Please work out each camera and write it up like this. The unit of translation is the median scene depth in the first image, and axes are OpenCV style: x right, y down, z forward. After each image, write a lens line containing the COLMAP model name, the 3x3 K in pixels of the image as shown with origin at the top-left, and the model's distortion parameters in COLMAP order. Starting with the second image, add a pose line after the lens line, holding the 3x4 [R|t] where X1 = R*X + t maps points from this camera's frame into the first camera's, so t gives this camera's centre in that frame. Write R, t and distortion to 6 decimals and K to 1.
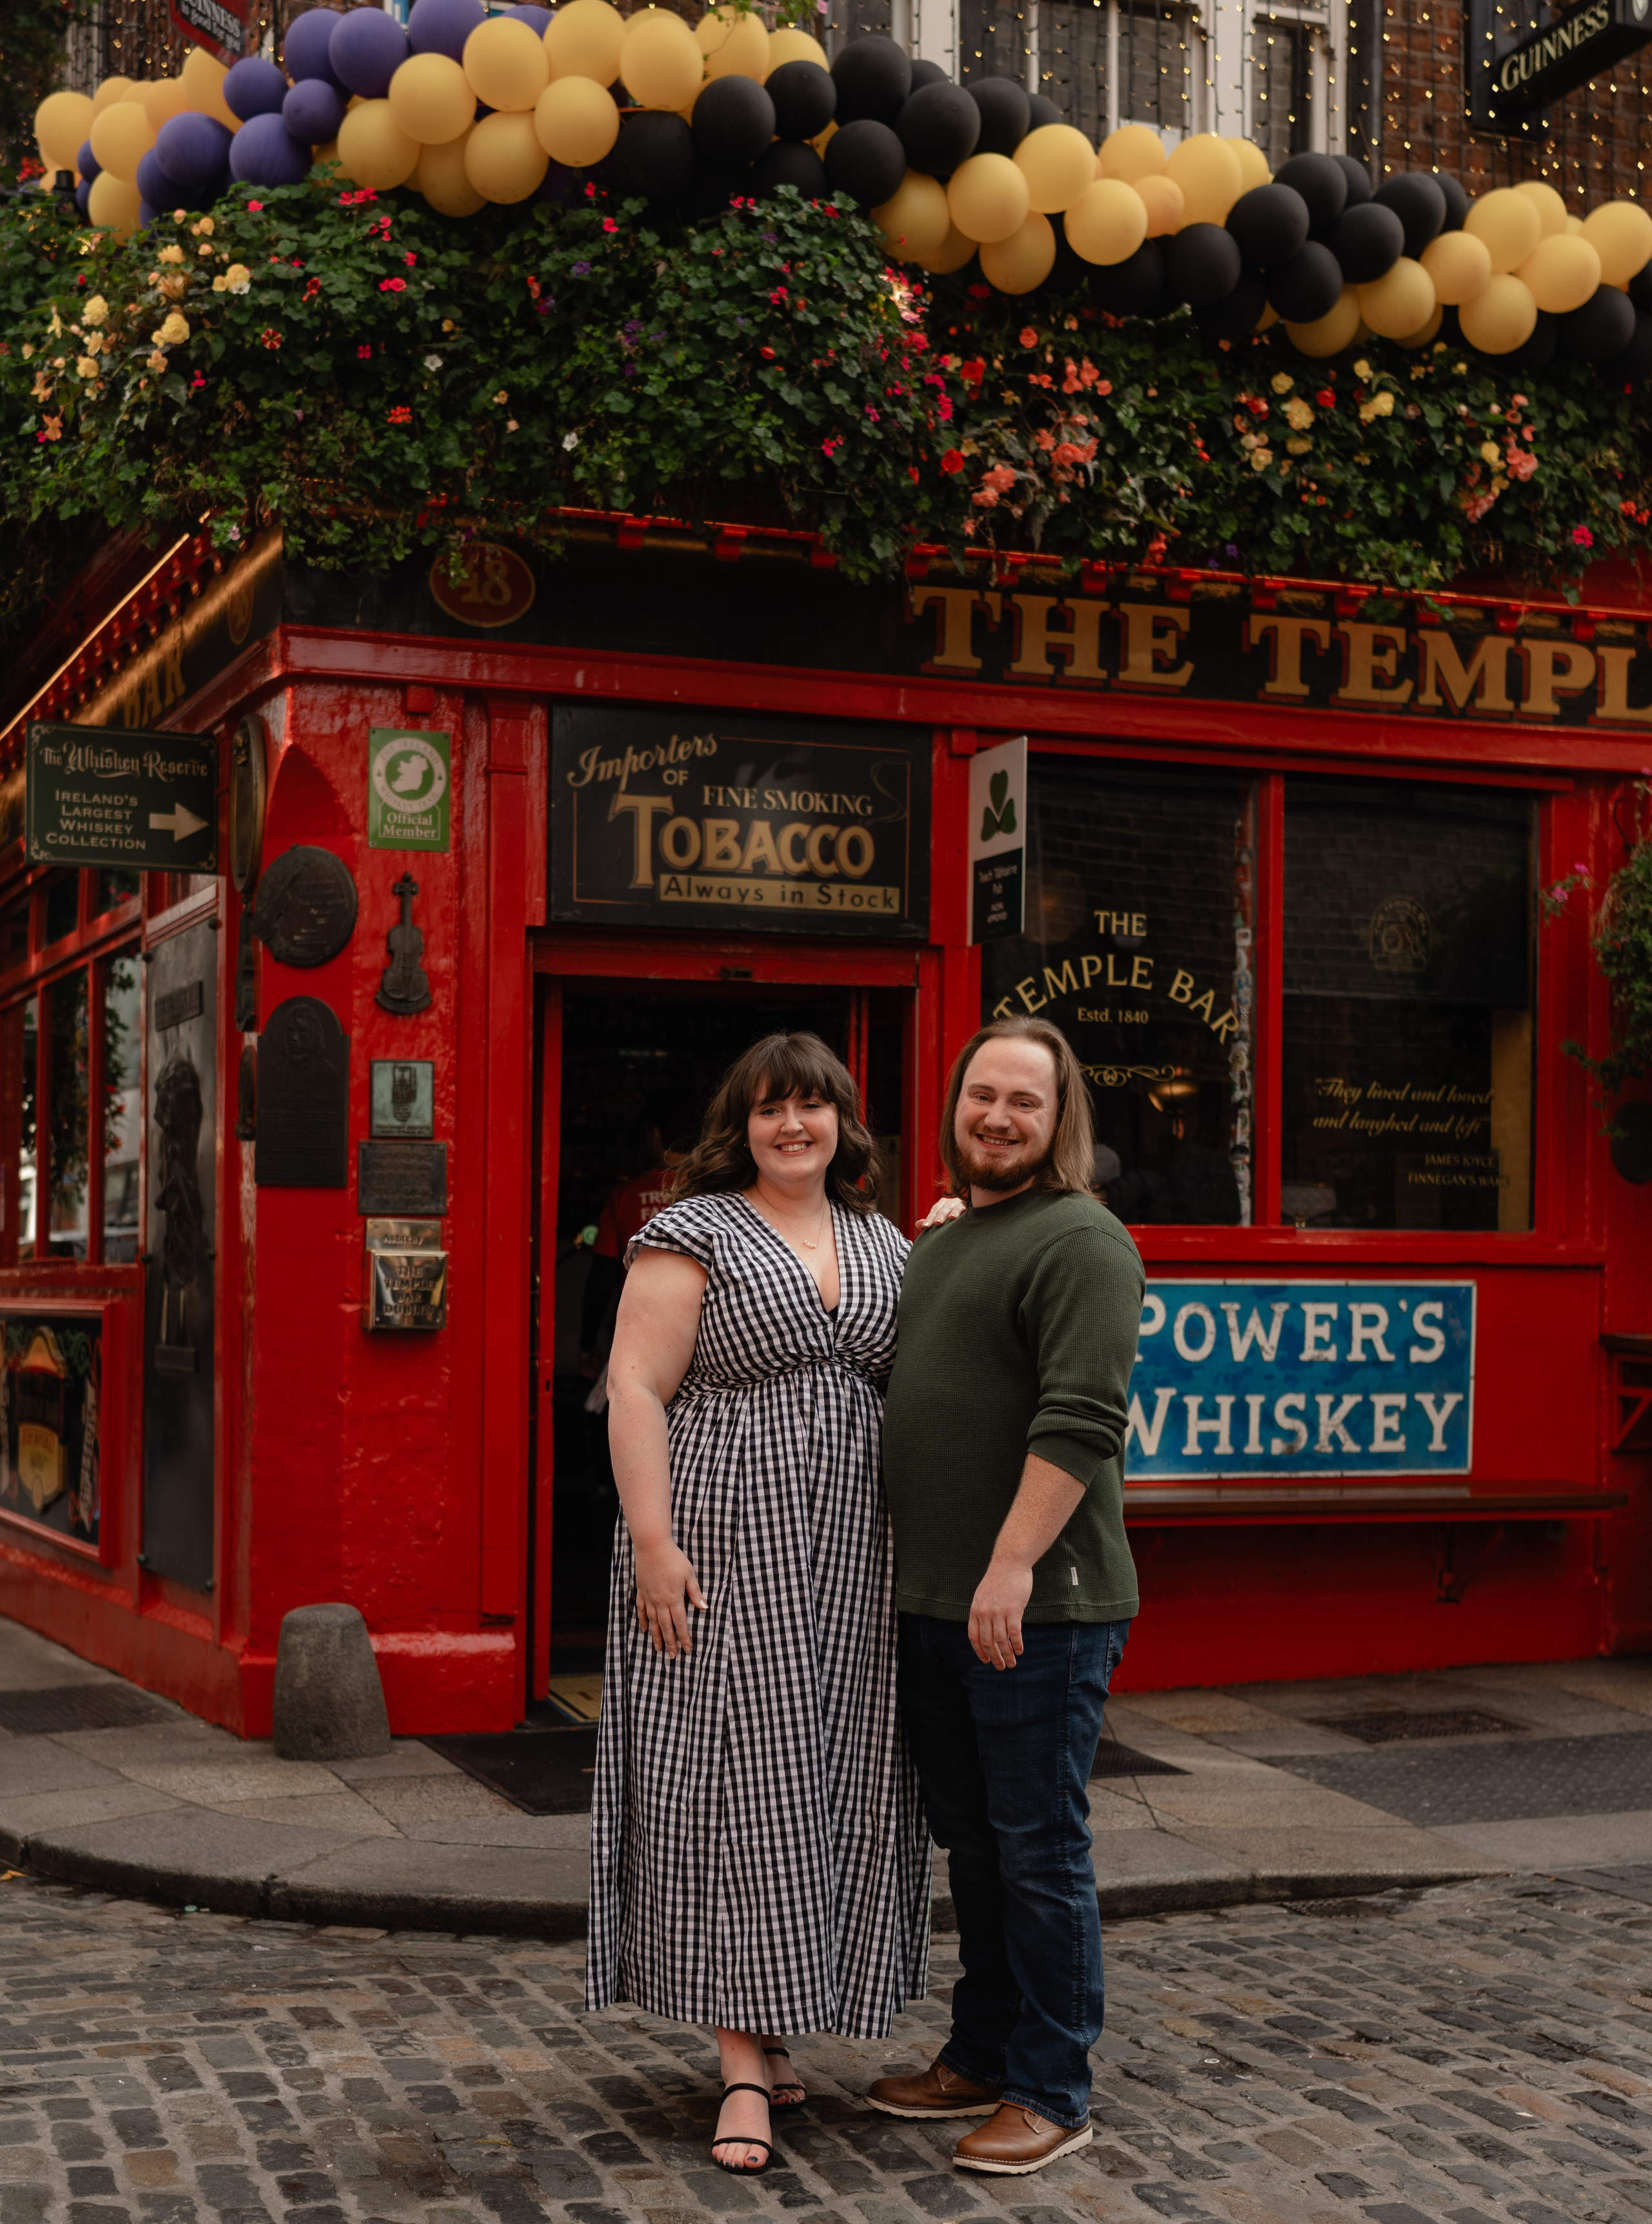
lens RADIAL K [[3045.9, 0, 655.1], [0, 3045.9, 1313.4], [0, 0, 1]] dist [-0.005199, 0.000000]
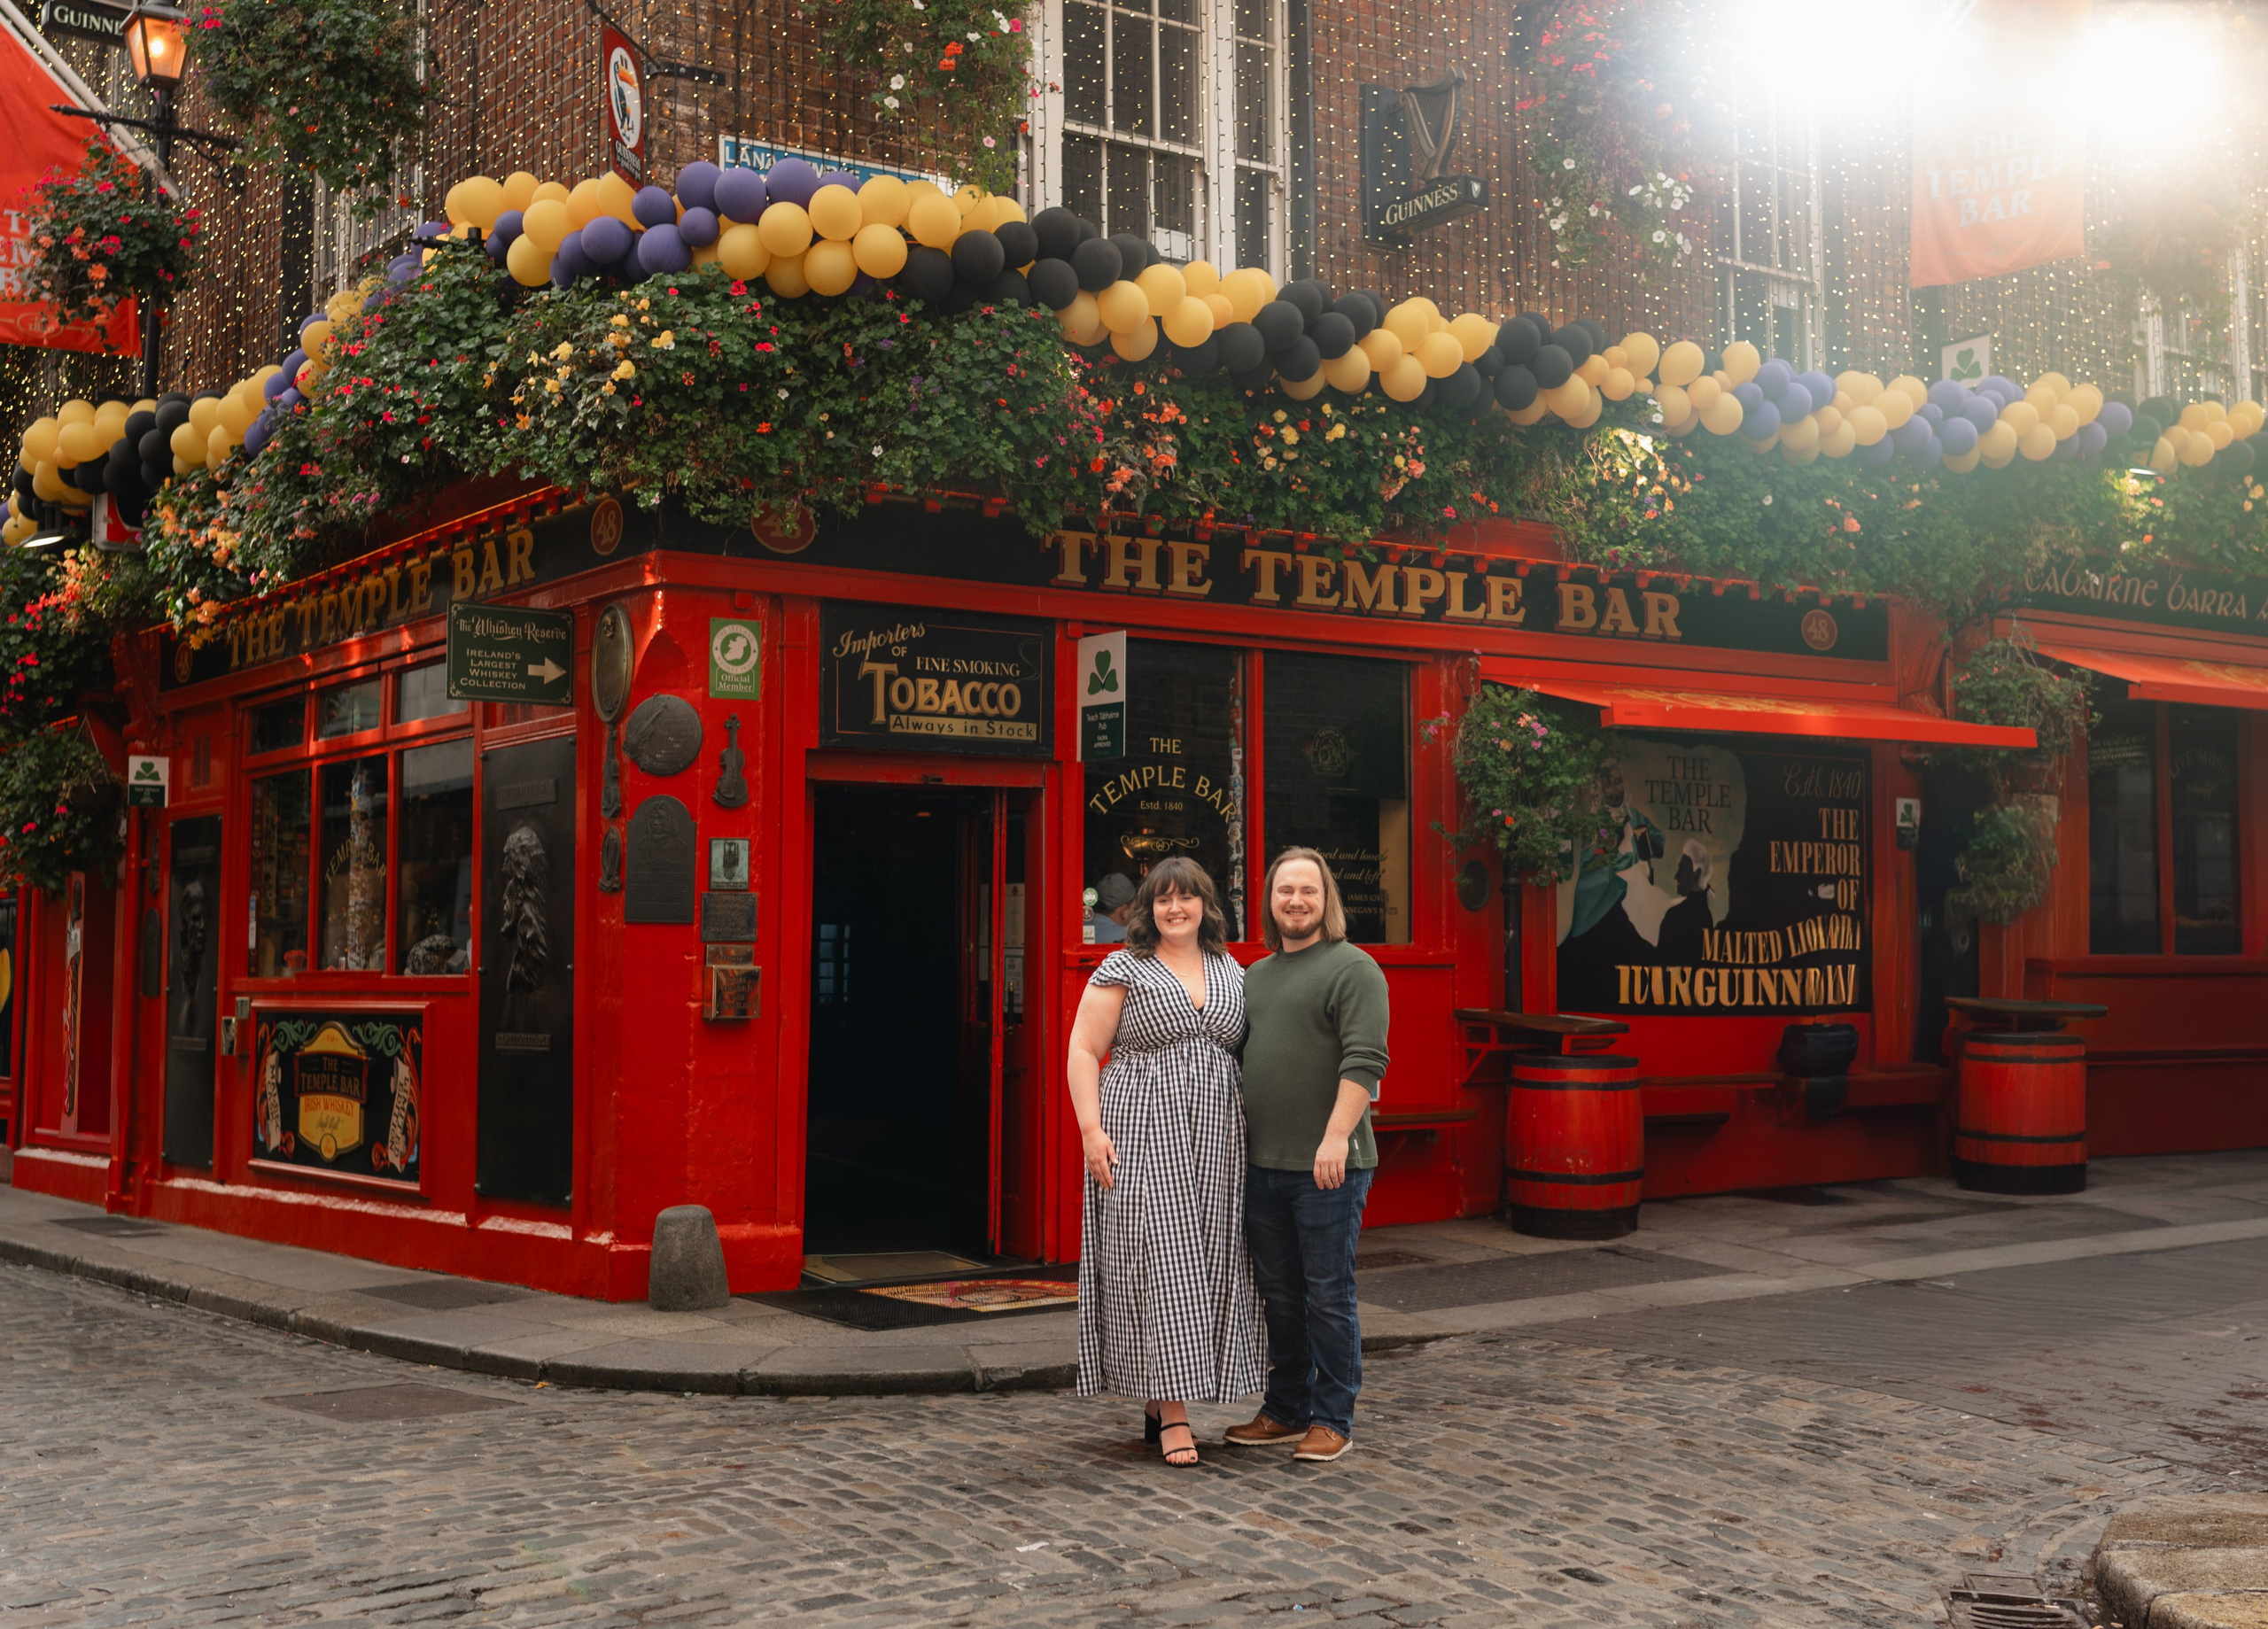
lens RADIAL K [[2866.8, 0, 1123.2], [0, 2866.8, 782.6], [0, 0, 1]] dist [-0.021903, 0.000000]
pose [[0.960199, 0.006622, 0.279240, -0.282808], [0.013425, 0.997469, -0.069820, -0.009461], [-0.278995, 0.070790, 0.957680, -0.391635]]
